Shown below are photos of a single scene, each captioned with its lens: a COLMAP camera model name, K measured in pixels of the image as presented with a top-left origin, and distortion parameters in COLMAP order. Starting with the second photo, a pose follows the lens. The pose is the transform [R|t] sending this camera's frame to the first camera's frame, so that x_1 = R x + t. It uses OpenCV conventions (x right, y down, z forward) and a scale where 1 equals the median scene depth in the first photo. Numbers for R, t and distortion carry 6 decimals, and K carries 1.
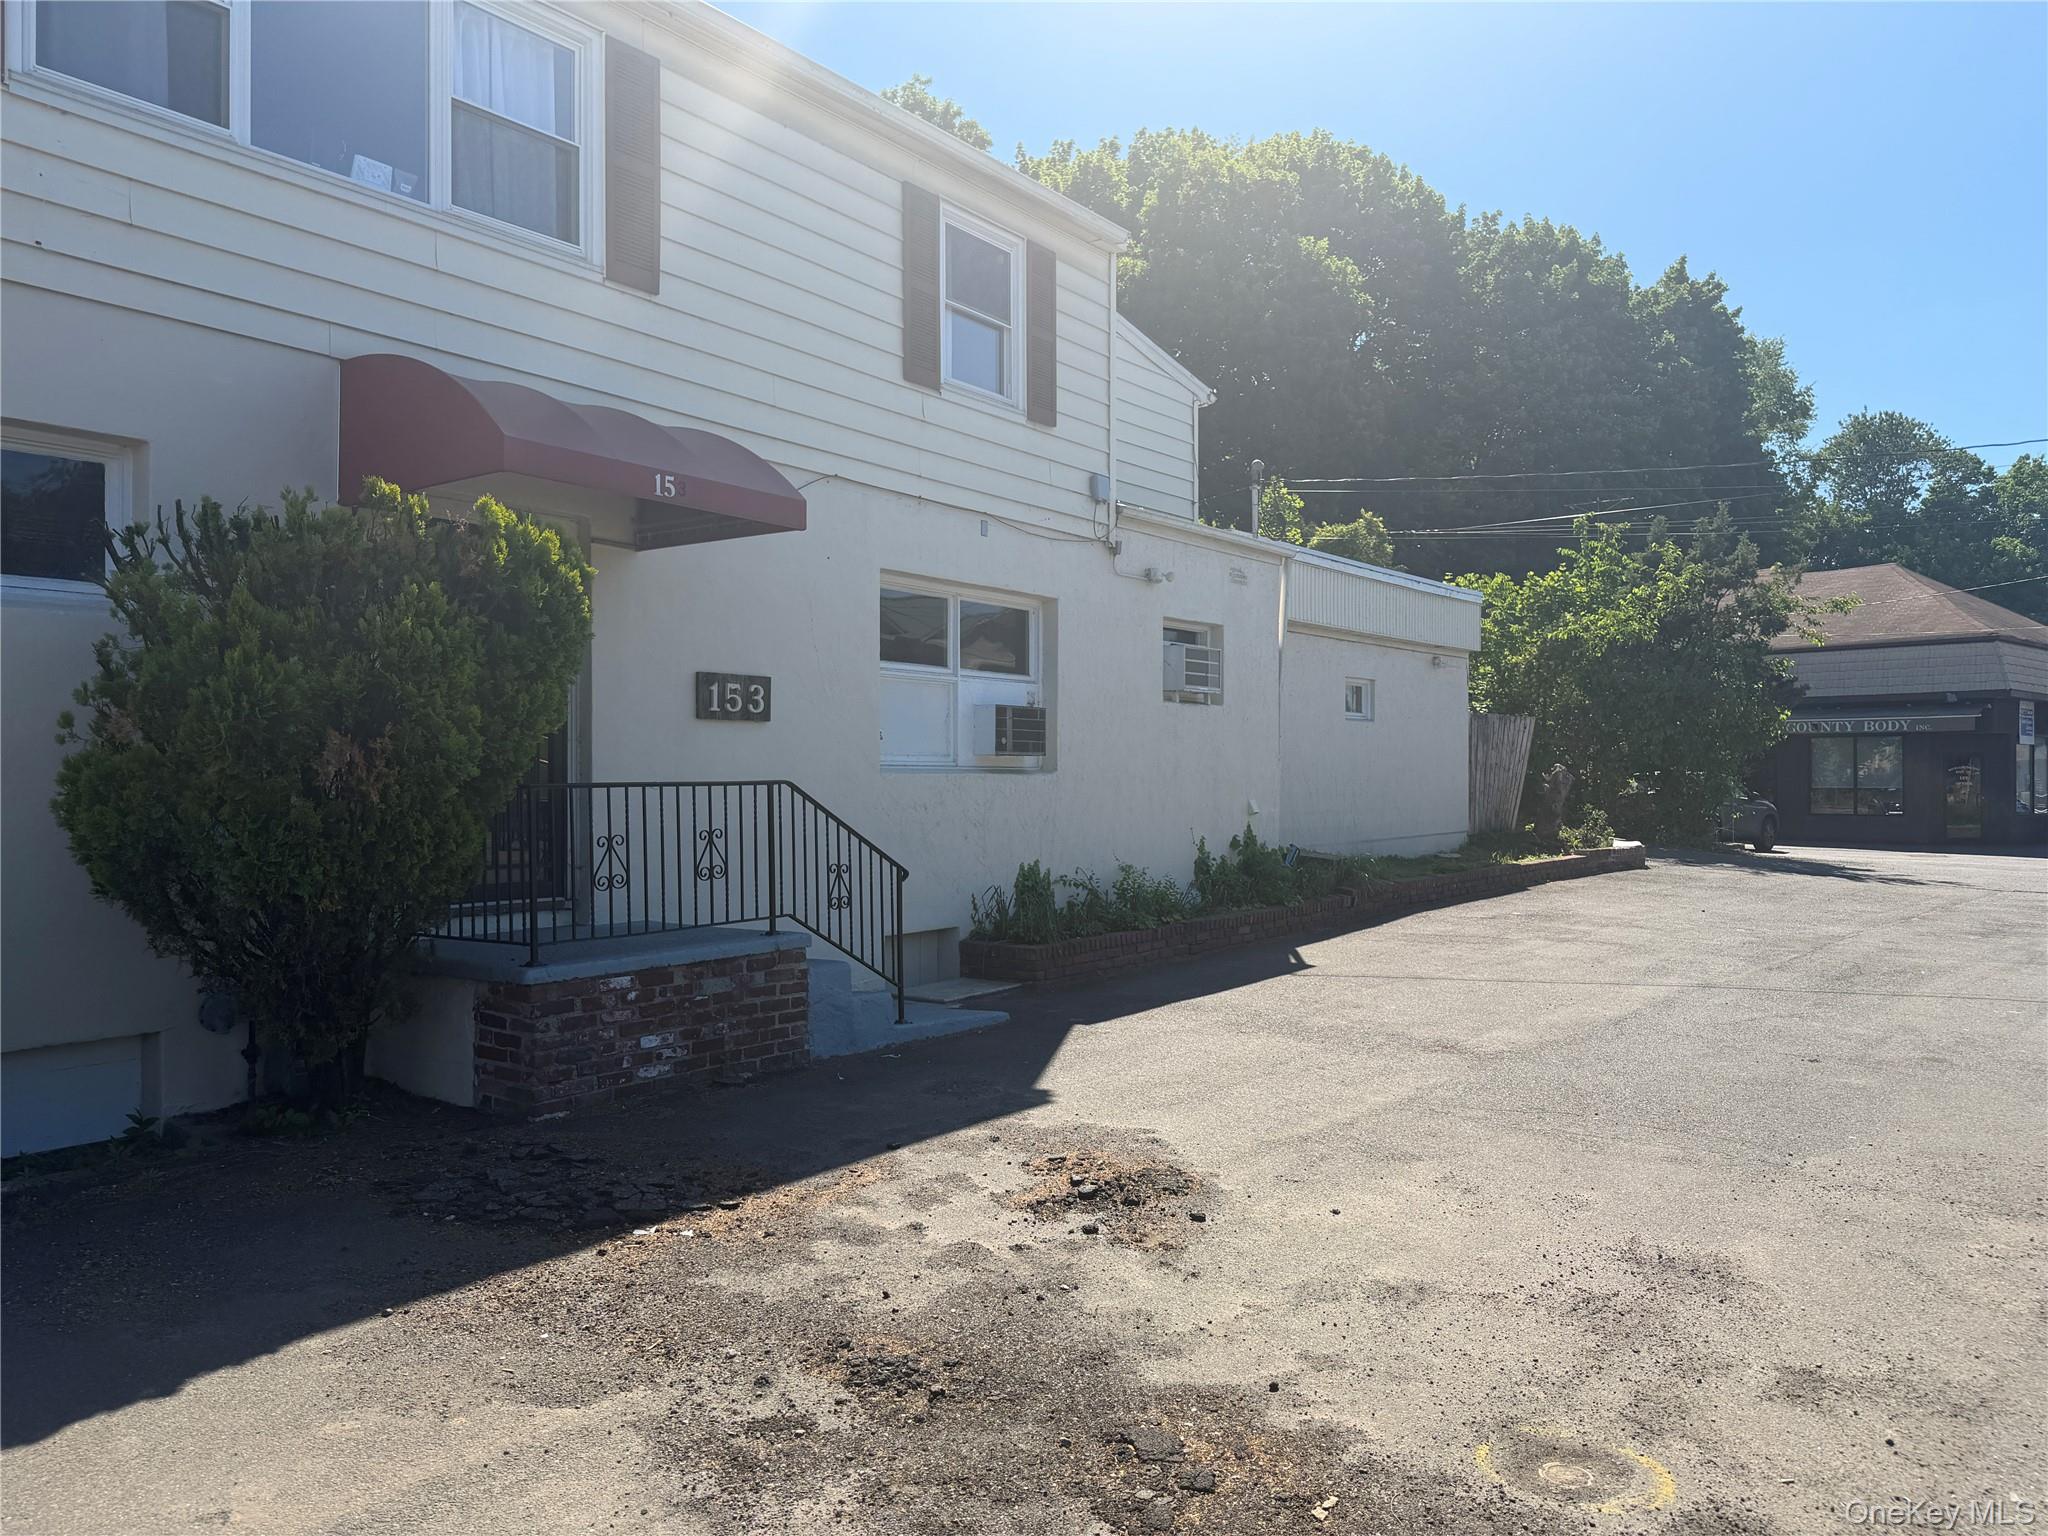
lens RADIAL K [[1441.5, 0, 1032.5], [0, 1441.5, 779.0], [0, 0, 1]] dist [0.088753, -0.119141]
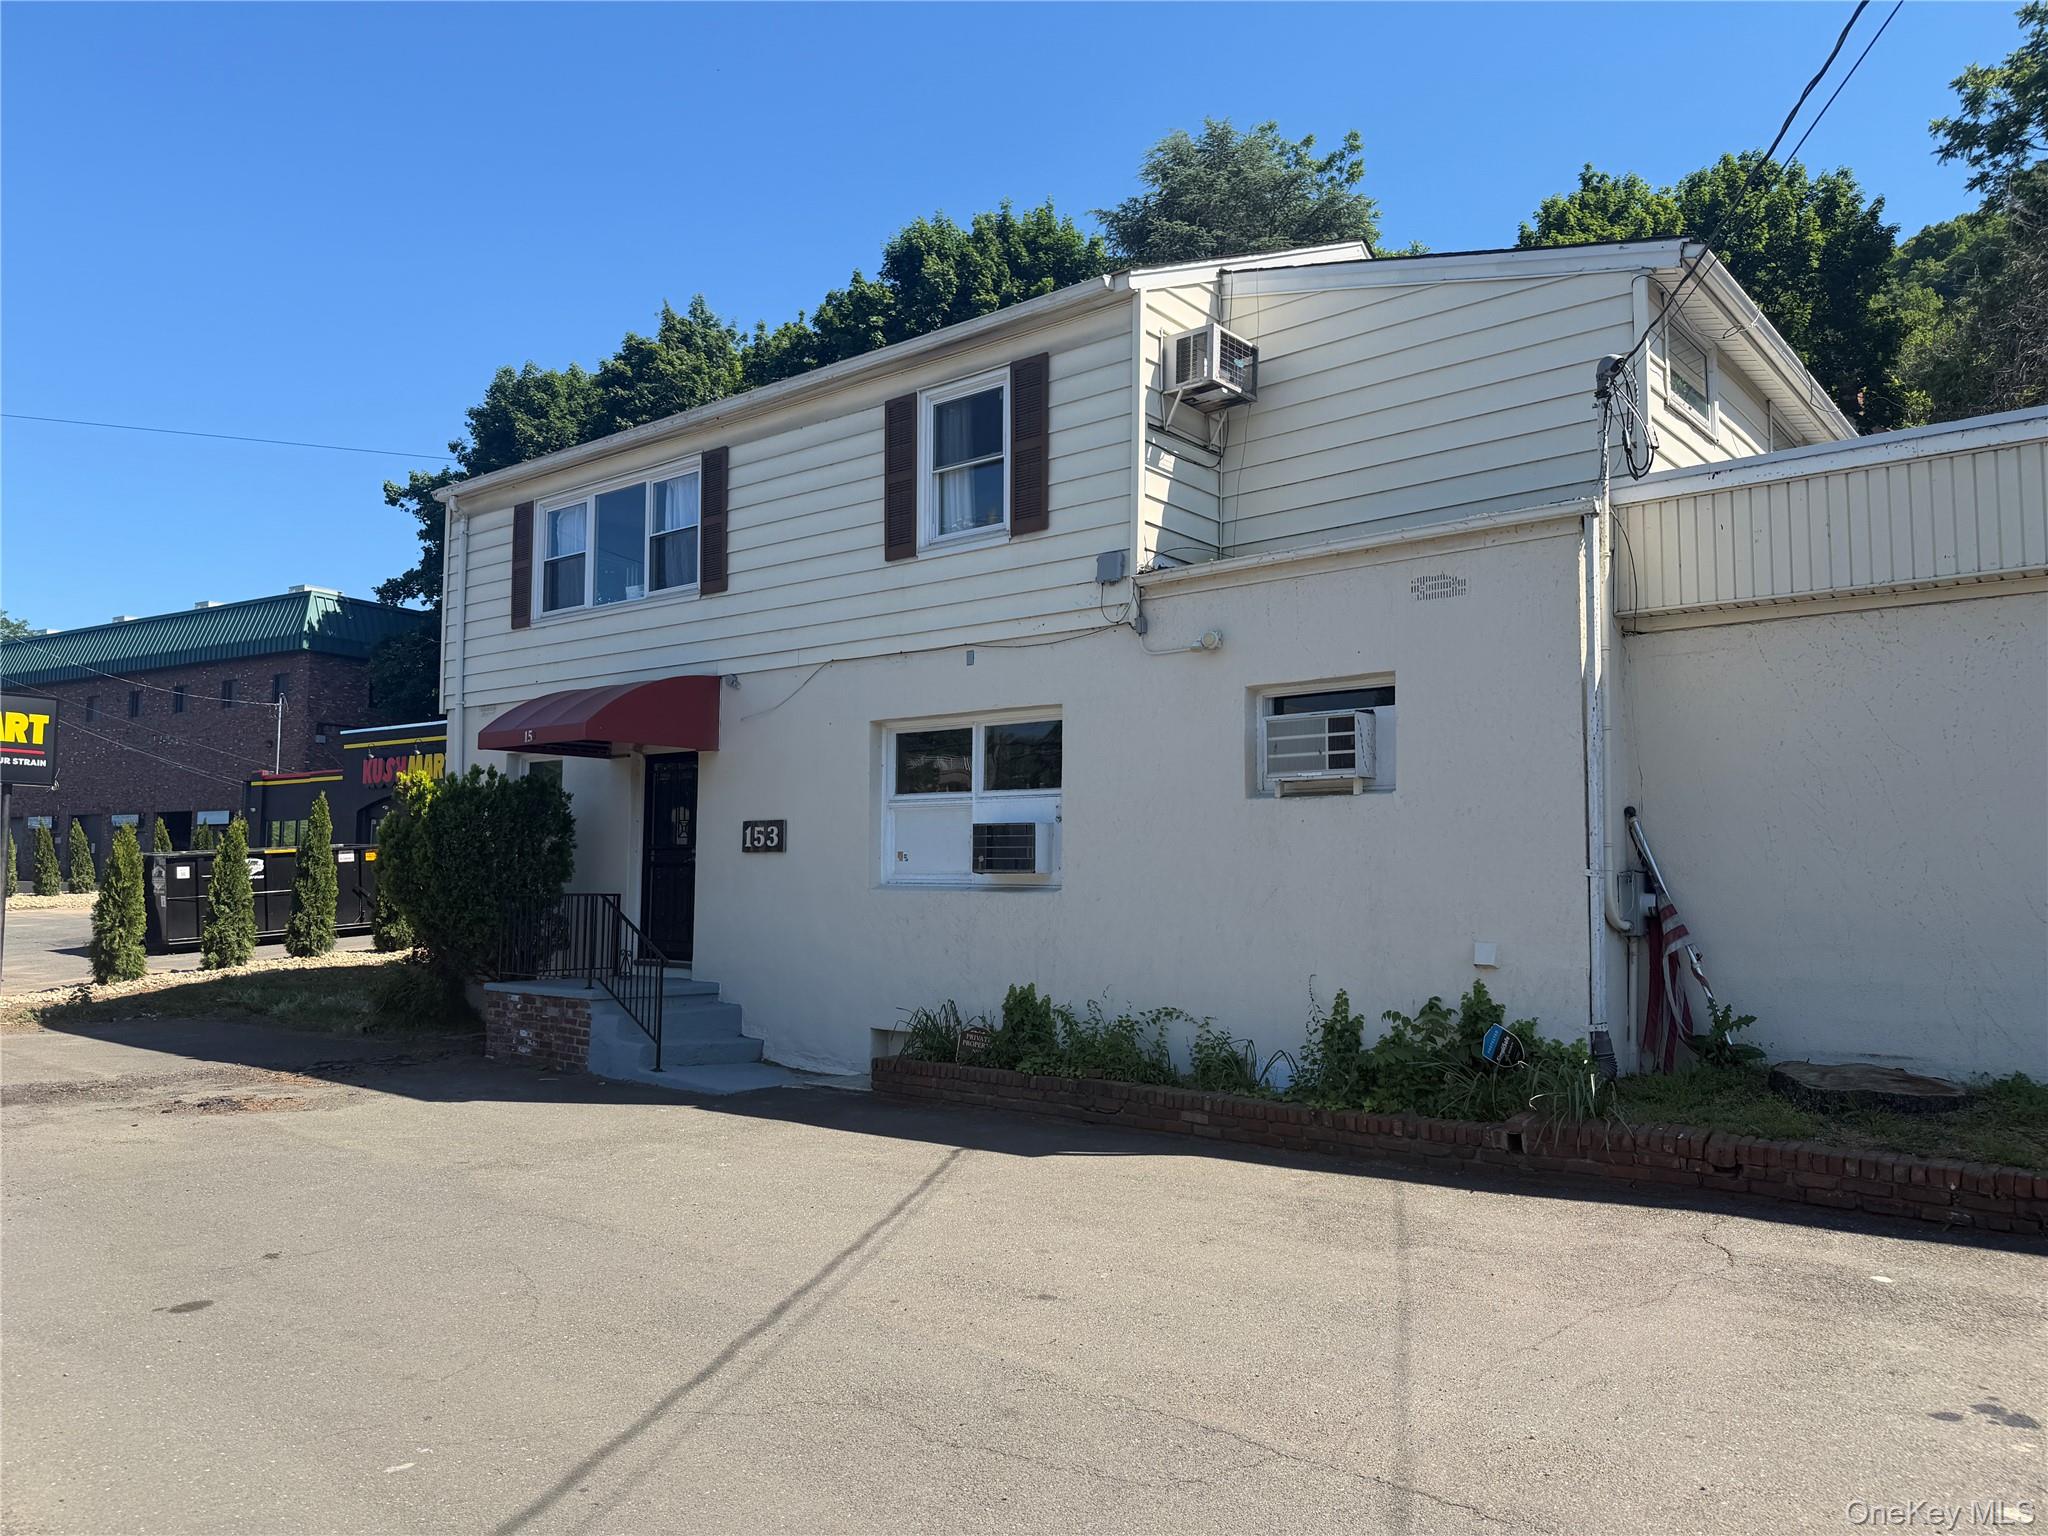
lens RADIAL K [[1441.5, 0, 1031.1], [0, 1441.5, 770.3], [0, 0, 1]] dist [0.088753, -0.119141]
pose [[-0.049155, -0.076470, -0.995860, 1.323193], [-0.010017, 0.997052, -0.076067, -0.016412], [0.998741, 0.006236, -0.049776, 1.446980]]
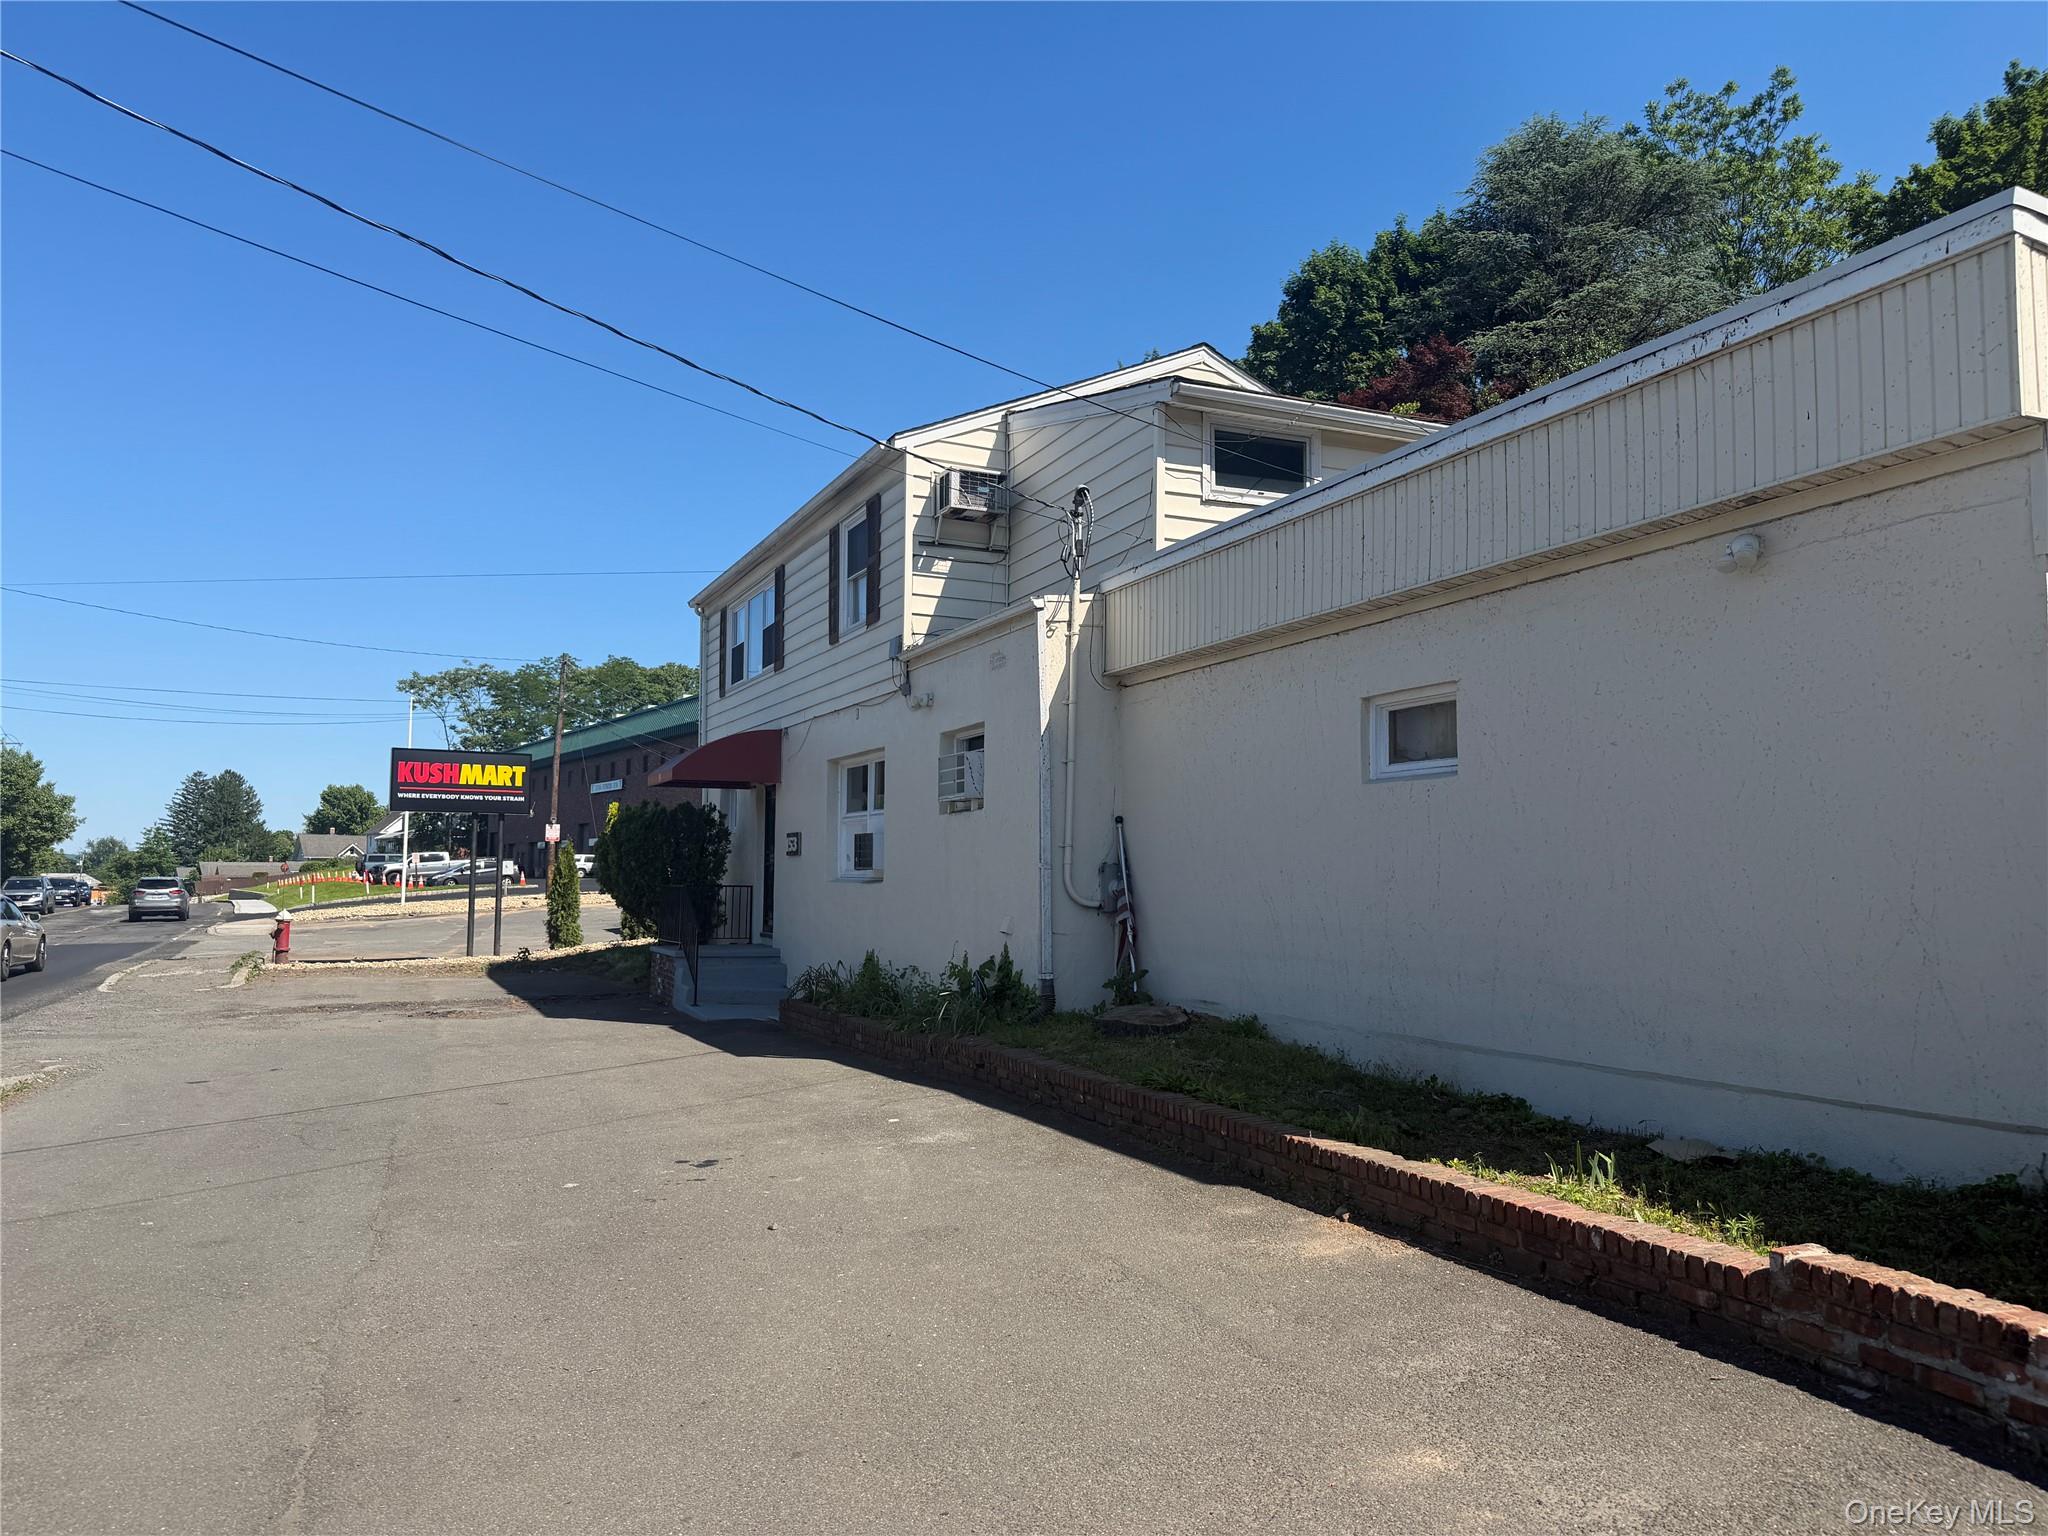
lens RADIAL K [[1441.5, 0, 1010.6], [0, 1441.5, 759.6], [0, 0, 1]] dist [0.088753, -0.119141]
pose [[-0.480497, -0.074471, -0.873829, 1.528214], [-0.008631, 0.996741, -0.080200, -0.016509], [0.876954, -0.030994, -0.479574, 2.417922]]
